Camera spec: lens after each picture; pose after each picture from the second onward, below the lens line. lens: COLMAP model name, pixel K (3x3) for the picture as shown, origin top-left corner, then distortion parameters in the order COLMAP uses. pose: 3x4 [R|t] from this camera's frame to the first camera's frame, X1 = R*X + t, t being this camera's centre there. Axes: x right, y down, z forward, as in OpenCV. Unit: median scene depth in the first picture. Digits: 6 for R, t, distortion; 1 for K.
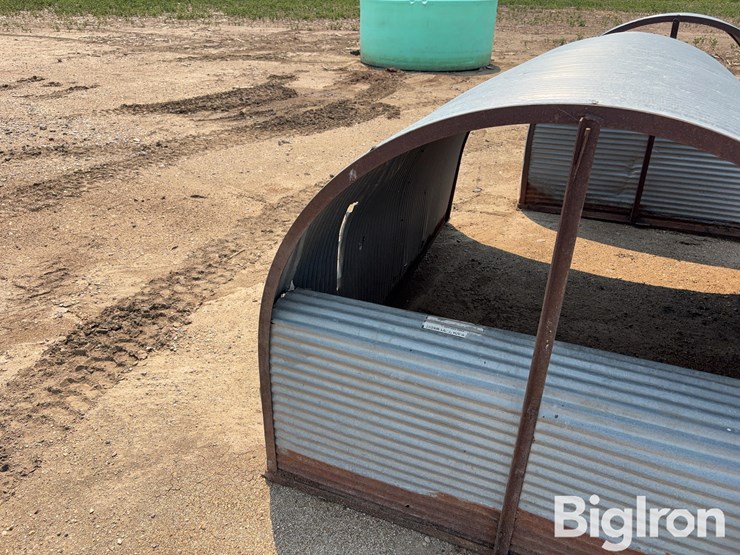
lens RADIAL K [[561.3, 0, 370.6], [0, 561.3, 283.3], [0, 0, 1]] dist [0.055187, -0.061616]
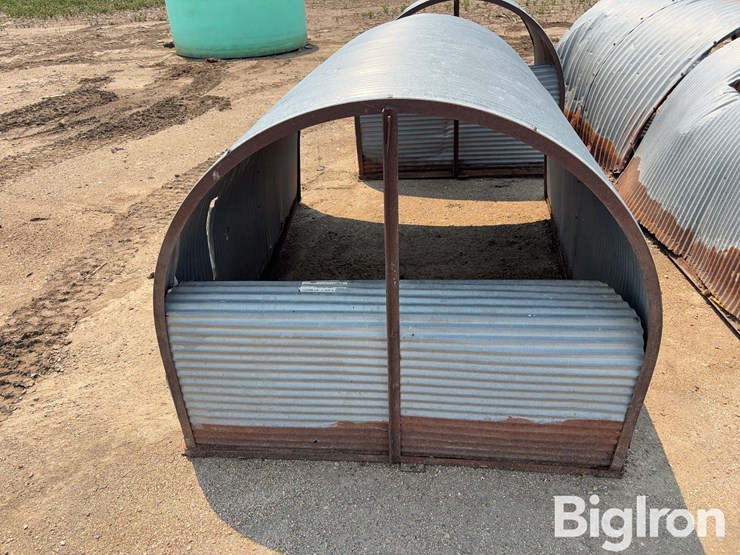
lens RADIAL K [[561.3, 0, 368.6], [0, 561.3, 282.9], [0, 0, 1]] dist [0.055187, -0.061616]
pose [[0.952811, -0.200847, 0.227621, -0.021111], [0.193411, 0.979589, 0.054754, 0.013919], [-0.233972, -0.008146, 0.972209, -0.123382]]
